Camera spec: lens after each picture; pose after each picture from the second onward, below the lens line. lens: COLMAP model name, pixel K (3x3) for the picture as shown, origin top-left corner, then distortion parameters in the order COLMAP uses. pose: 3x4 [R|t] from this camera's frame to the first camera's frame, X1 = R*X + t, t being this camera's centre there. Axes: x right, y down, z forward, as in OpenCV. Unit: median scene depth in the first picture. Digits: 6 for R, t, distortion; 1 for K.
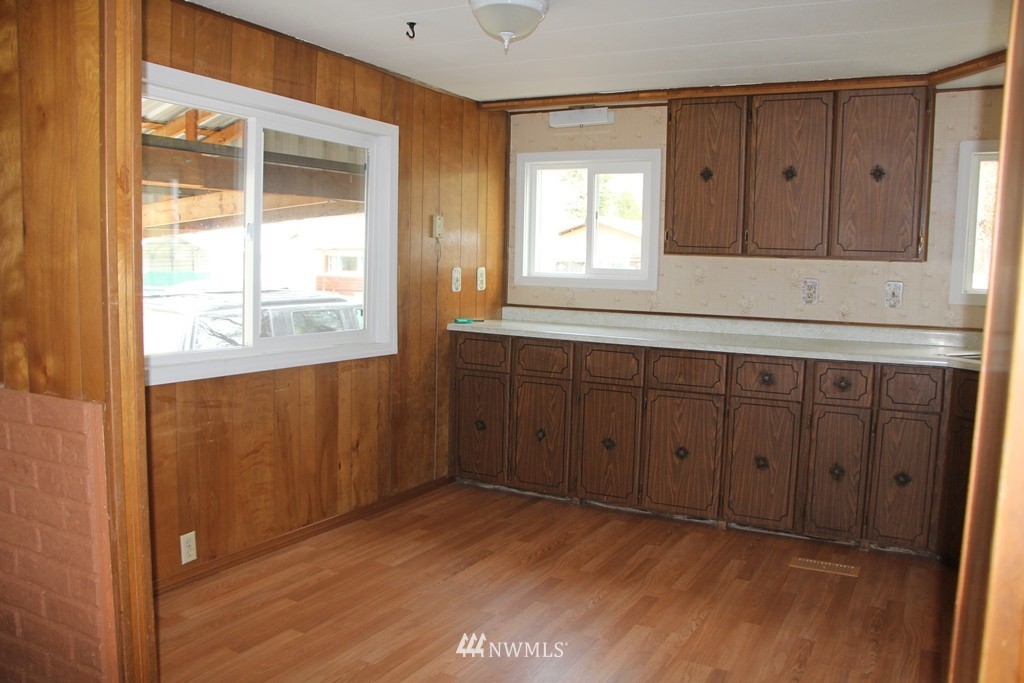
lens RADIAL K [[834.7, 0, 505.5], [0, 834.7, 346.7], [0, 0, 1]] dist [-0.145730, 0.076283]
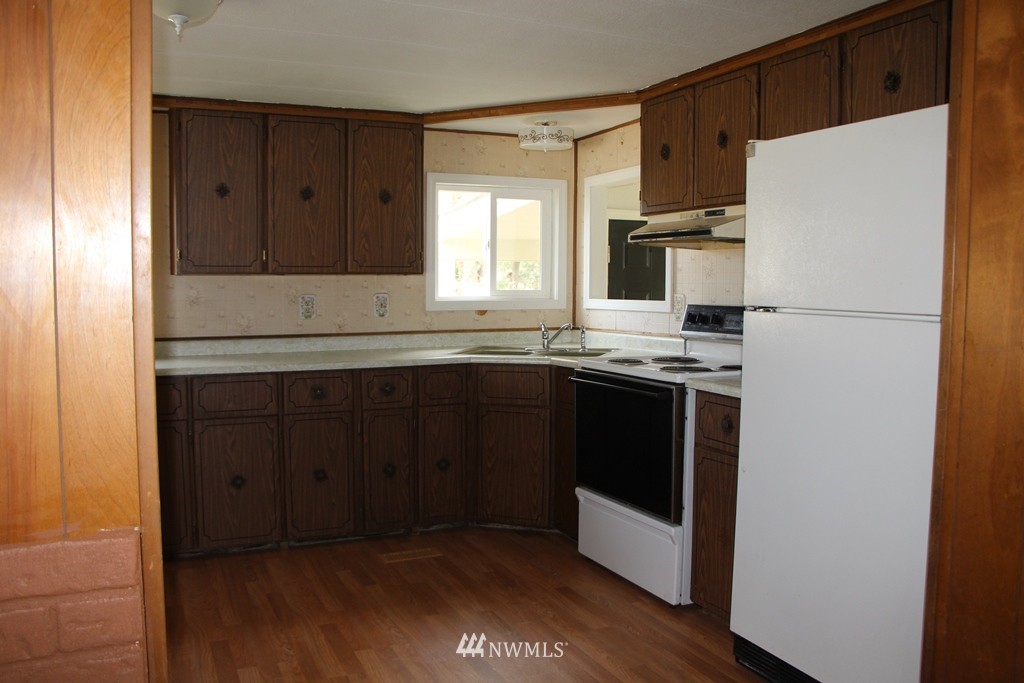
lens RADIAL K [[834.7, 0, 506.3], [0, 834.7, 346.2], [0, 0, 1]] dist [-0.145730, 0.076283]
pose [[0.609128, -0.078669, 0.789160, -0.366297], [0.093582, 0.995246, 0.026980, -0.026396], [-0.787531, 0.057417, 0.613595, 0.185762]]
